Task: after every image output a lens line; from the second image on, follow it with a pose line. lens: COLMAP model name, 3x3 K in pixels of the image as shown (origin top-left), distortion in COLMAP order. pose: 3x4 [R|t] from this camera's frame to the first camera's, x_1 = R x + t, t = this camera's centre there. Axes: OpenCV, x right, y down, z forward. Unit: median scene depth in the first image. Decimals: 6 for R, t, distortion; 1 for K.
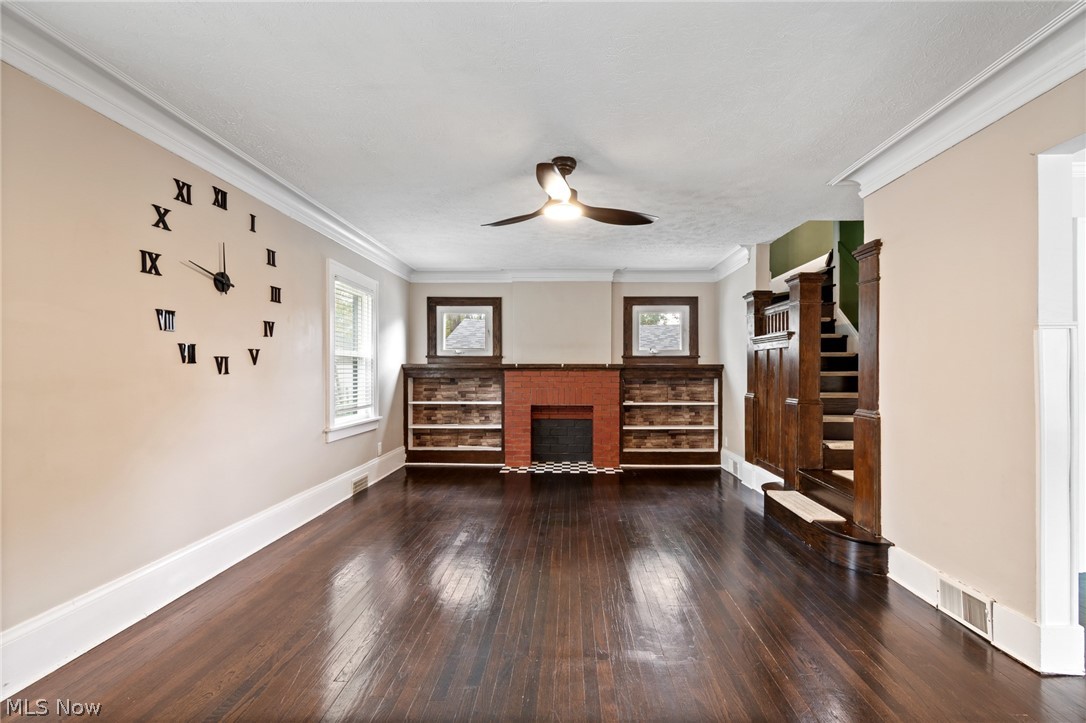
lens RADIAL K [[499.0, 0, 544.2], [0, 499.0, 362.7], [0, 0, 1]] dist [0.005583, -0.001219]
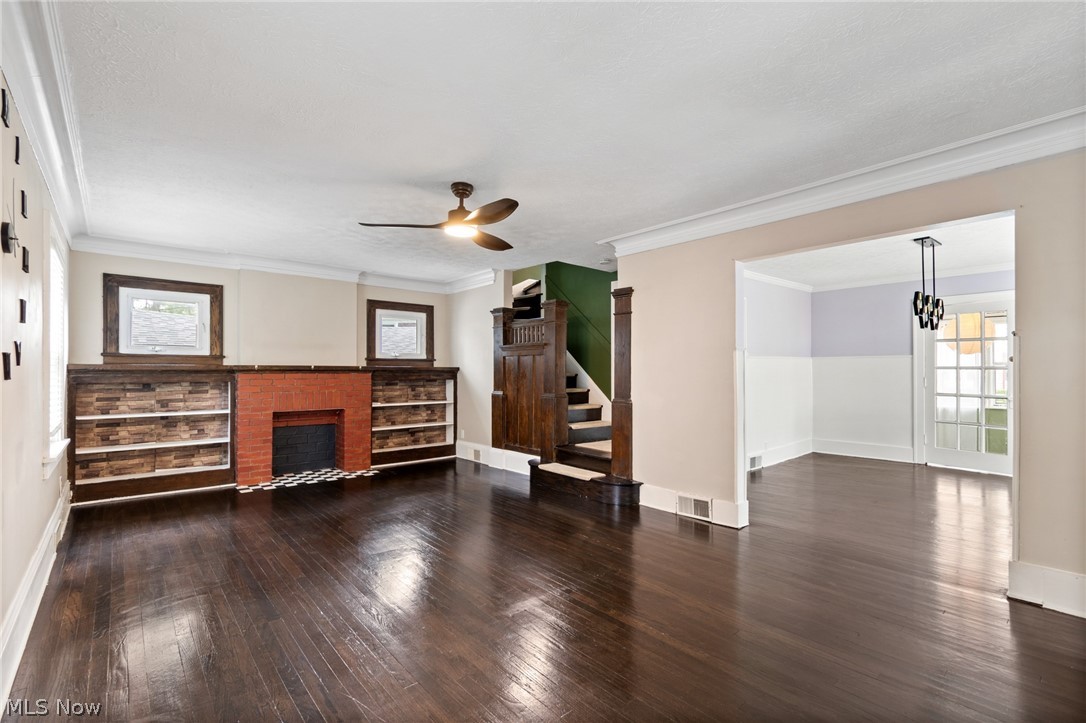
lens RADIAL K [[499.0, 0, 535.8], [0, 499.0, 361.2], [0, 0, 1]] dist [0.005583, -0.001219]
pose [[0.740281, 0.013615, 0.672159, -0.281123], [-0.009020, 0.999906, -0.010320, -0.000126], [-0.672237, 0.001577, 0.740335, 0.029848]]
